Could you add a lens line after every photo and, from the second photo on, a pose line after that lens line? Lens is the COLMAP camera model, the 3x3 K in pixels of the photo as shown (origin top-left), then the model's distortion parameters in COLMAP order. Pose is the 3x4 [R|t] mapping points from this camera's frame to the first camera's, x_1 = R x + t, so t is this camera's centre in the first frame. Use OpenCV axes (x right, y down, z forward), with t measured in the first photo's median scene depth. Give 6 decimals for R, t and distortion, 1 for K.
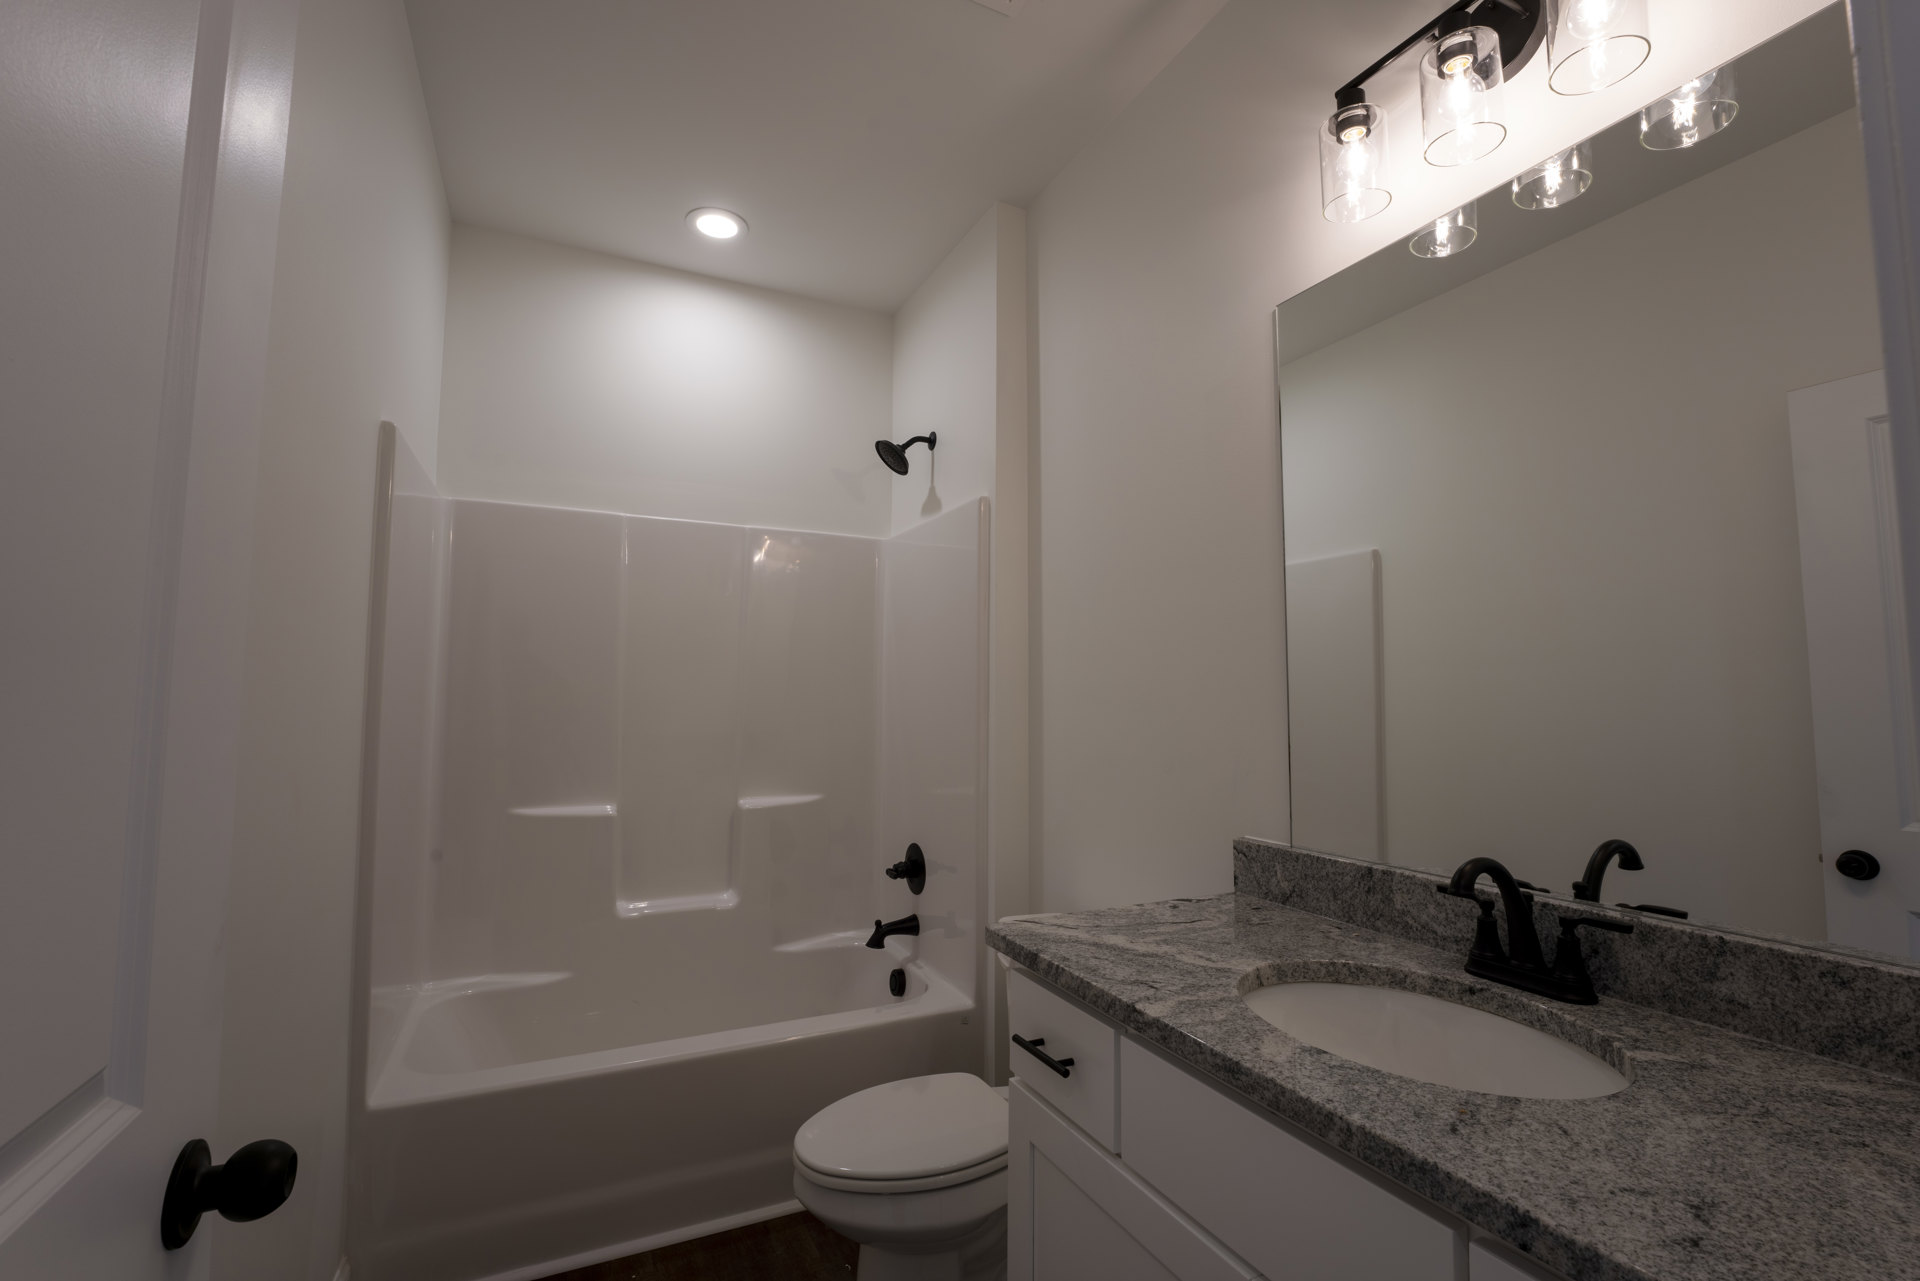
lens RADIAL K [[831.2, 0, 960.0], [0, 831.2, 640.5], [0, 0, 1]] dist [-0.003088, -0.000541]
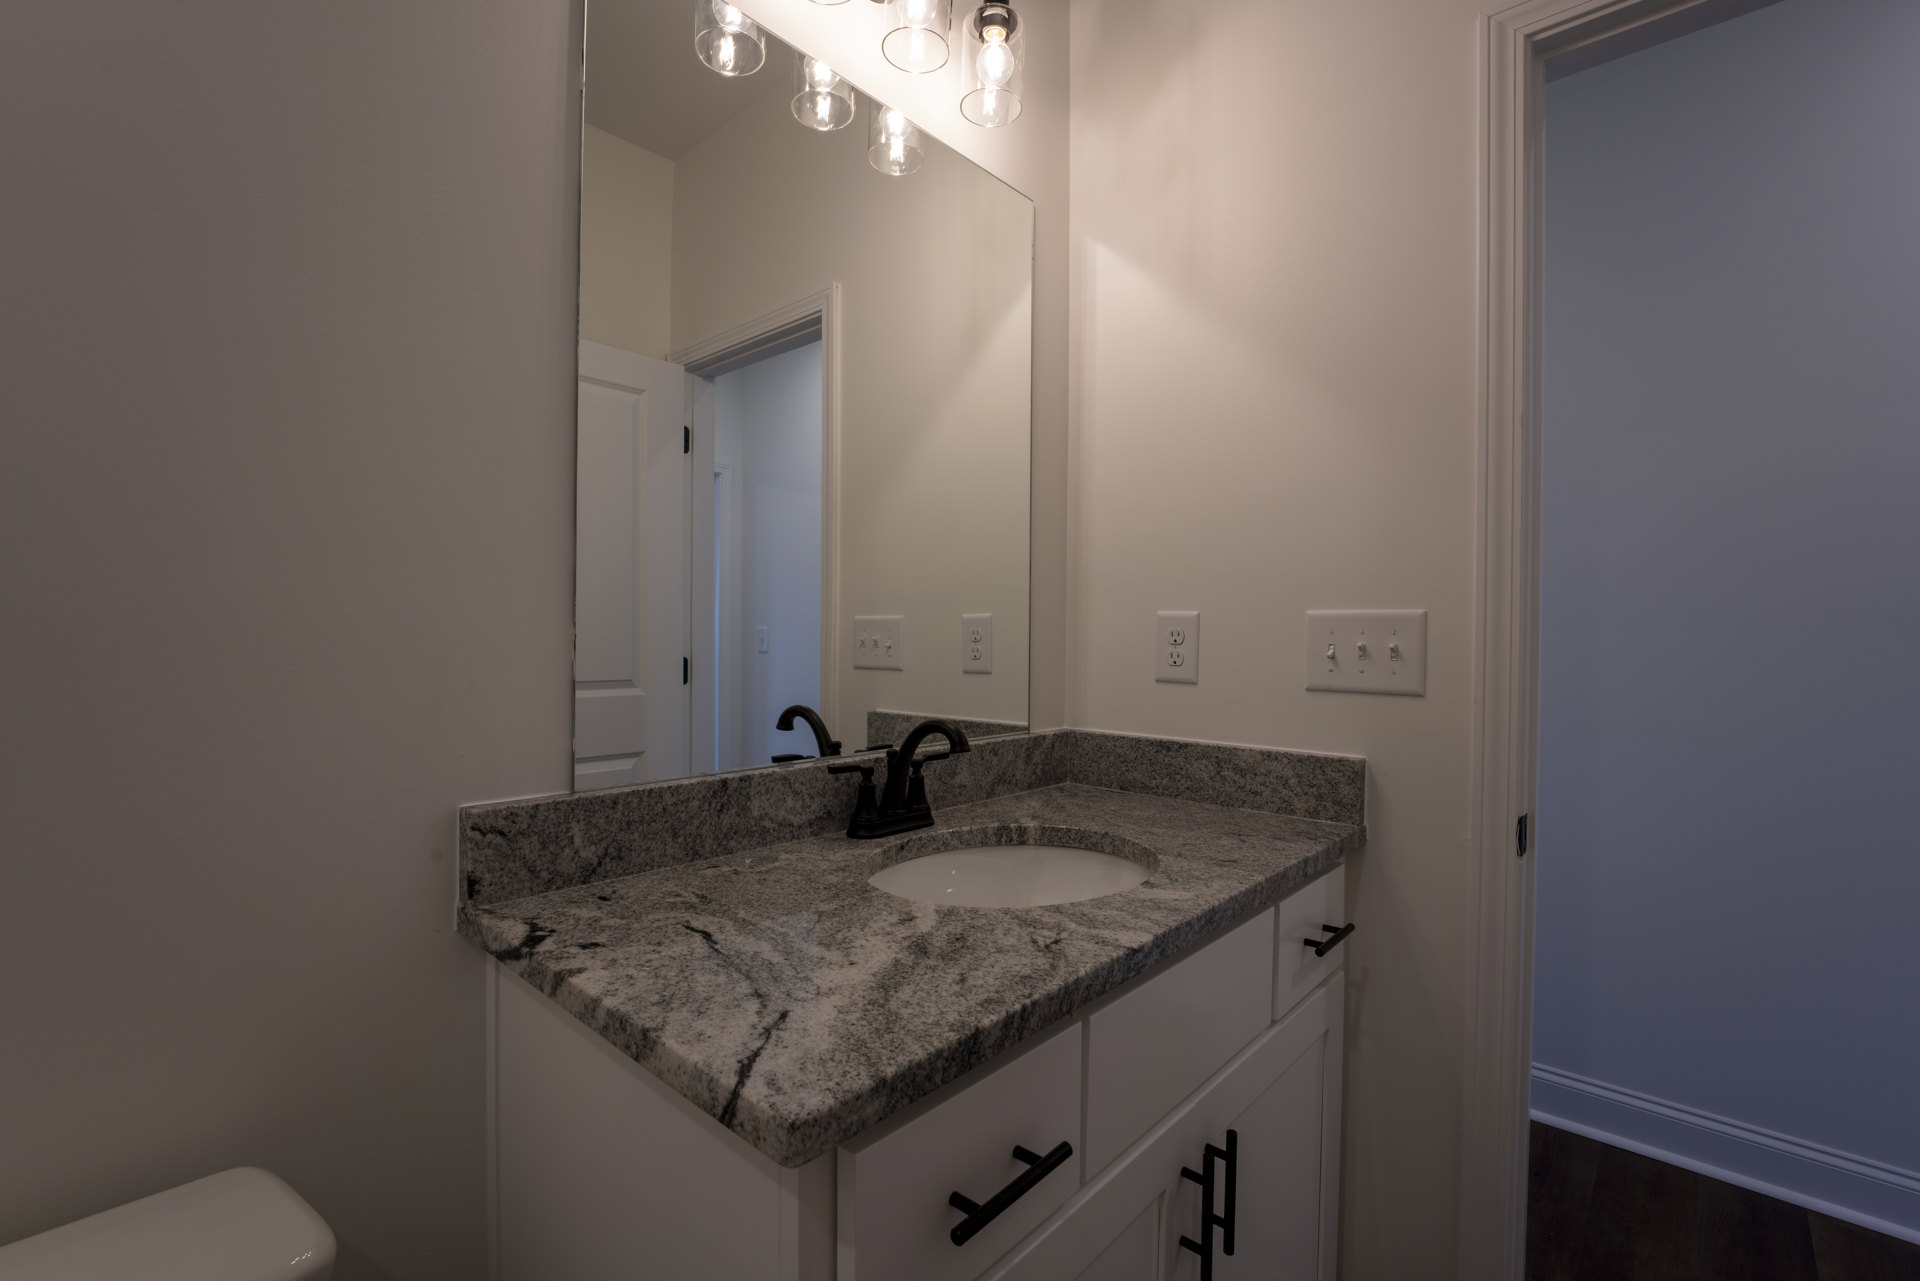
lens RADIAL K [[840.7, 0, 964.5], [0, 840.7, 664.1], [0, 0, 1]] dist [-0.000037, 0.000013]
pose [[-0.393281, -0.038355, 0.918618, -0.365325], [-0.084976, 0.996369, 0.005221, 0.153805], [-0.915483, -0.076007, -0.395112, 1.227017]]
